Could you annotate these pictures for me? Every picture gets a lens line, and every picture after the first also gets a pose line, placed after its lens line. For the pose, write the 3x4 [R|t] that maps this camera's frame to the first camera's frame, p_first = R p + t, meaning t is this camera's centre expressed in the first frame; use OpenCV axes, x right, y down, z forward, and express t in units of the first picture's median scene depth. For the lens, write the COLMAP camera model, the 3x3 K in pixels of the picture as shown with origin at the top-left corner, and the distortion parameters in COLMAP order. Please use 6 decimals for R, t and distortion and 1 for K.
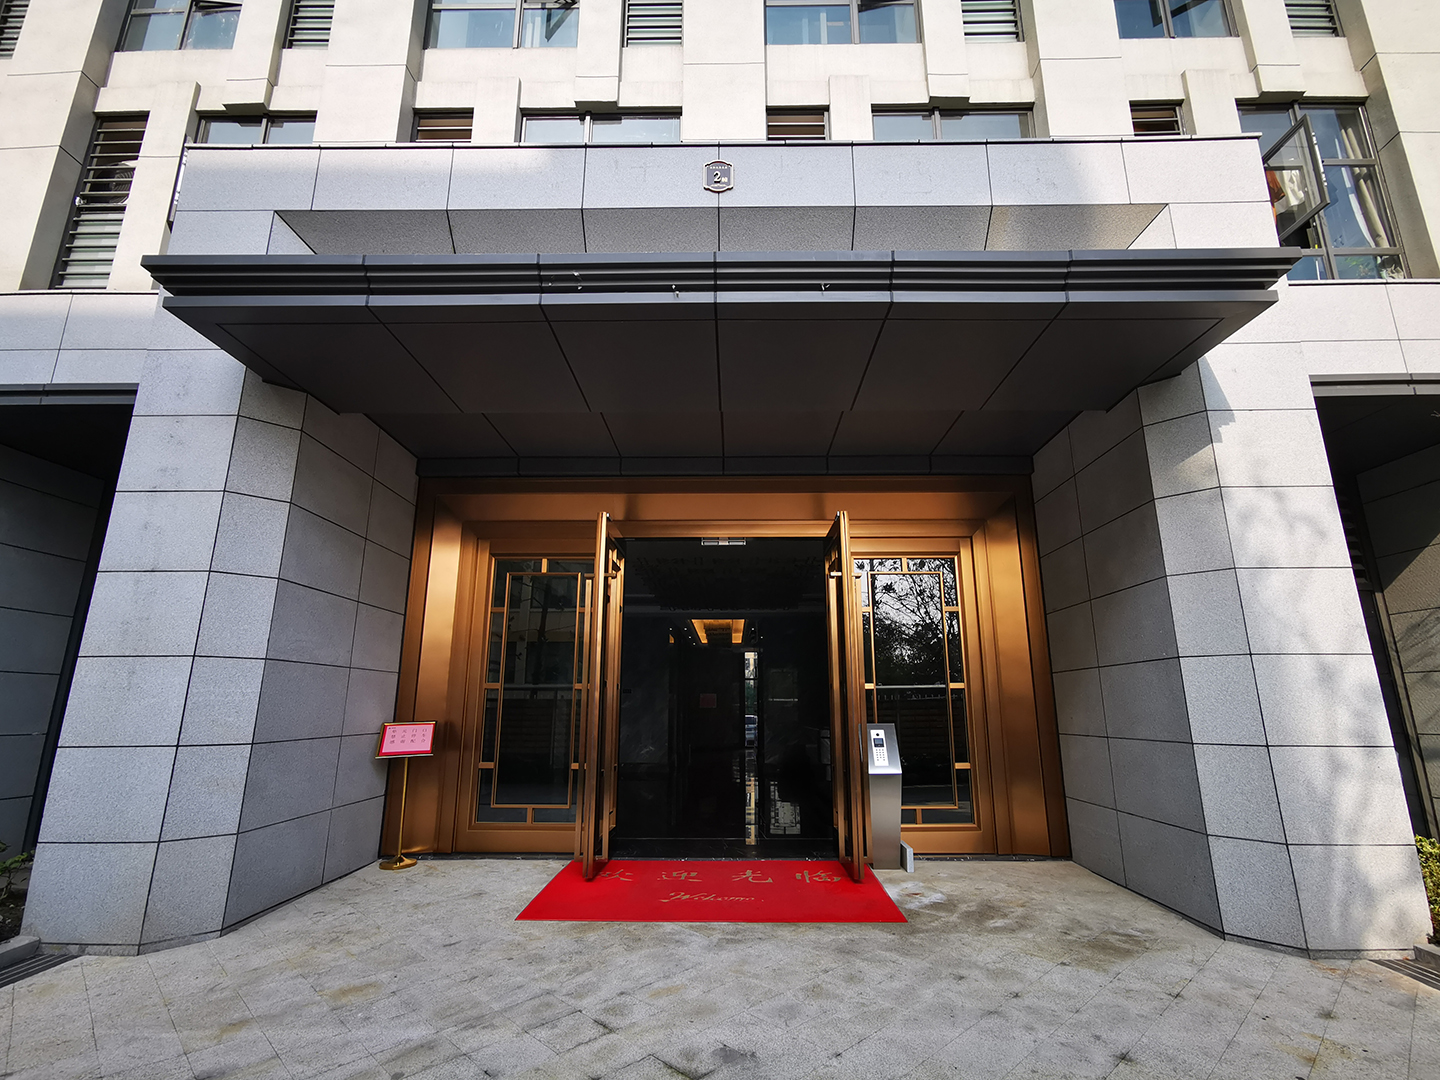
lens RADIAL K [[692.3, 0, 726.2], [0, 692.3, 531.8], [0, 0, 1]] dist [0.028934, -0.014901]
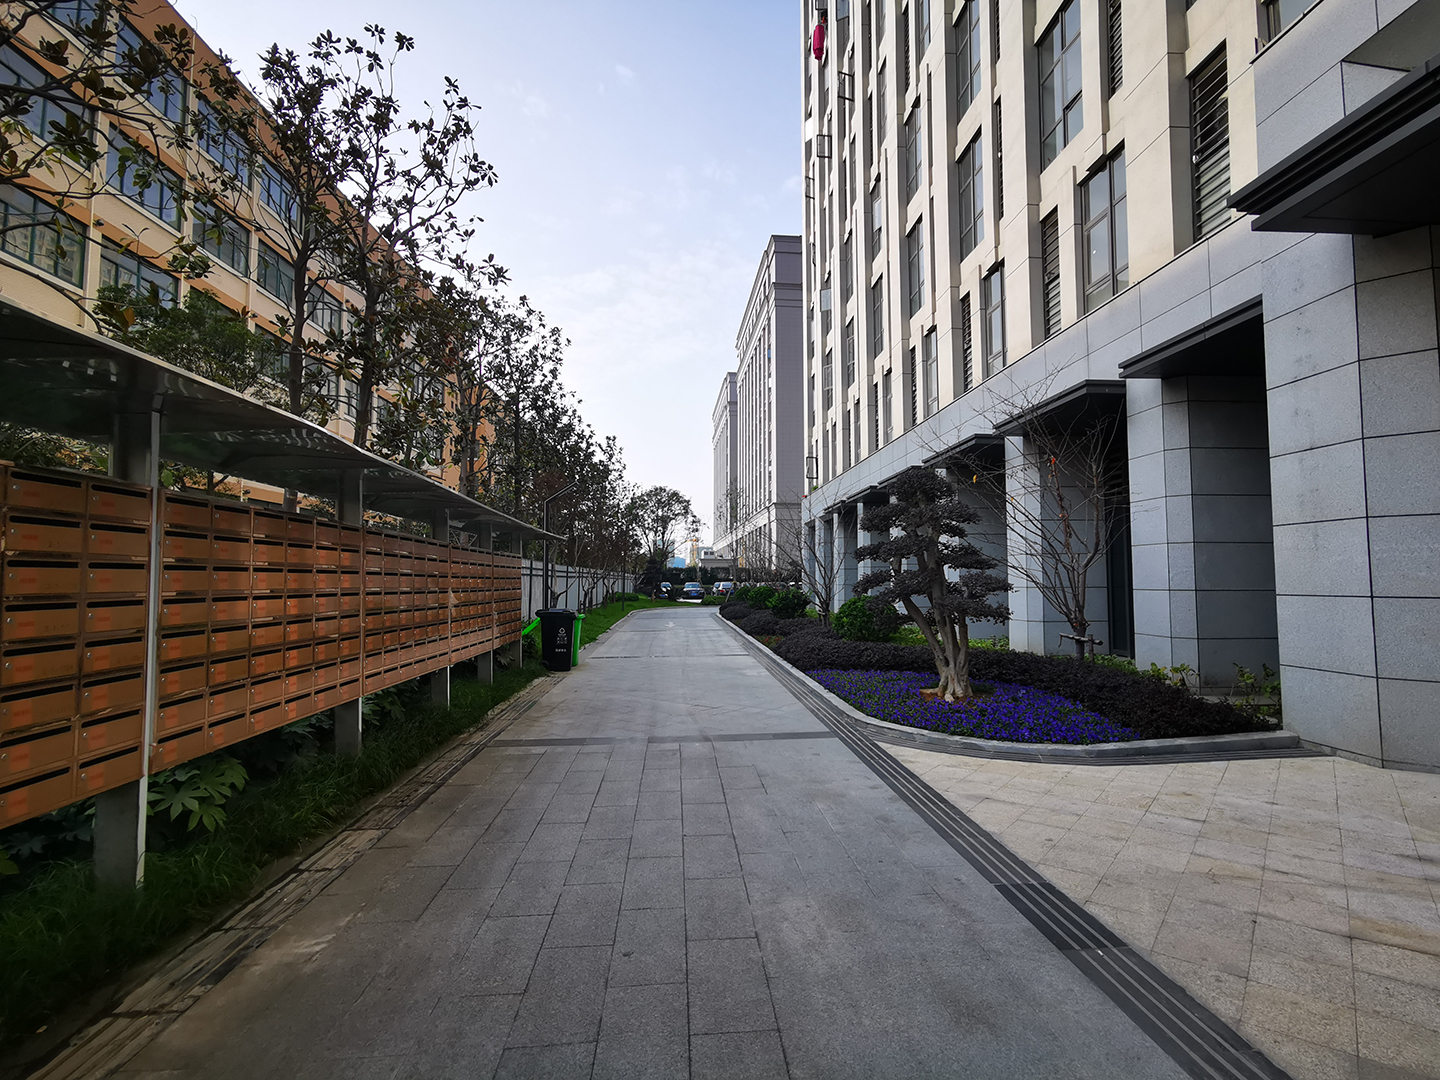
lens RADIAL K [[685.1, 0, 722.0], [0, 685.1, 536.3], [0, 0, 1]] dist [-0.035815, 0.032088]
pose [[0.085376, -0.066464, -0.994129, 0.180385], [0.243648, 0.968872, -0.043851, 0.007801], [0.966099, -0.238474, 0.098912, -0.068101]]
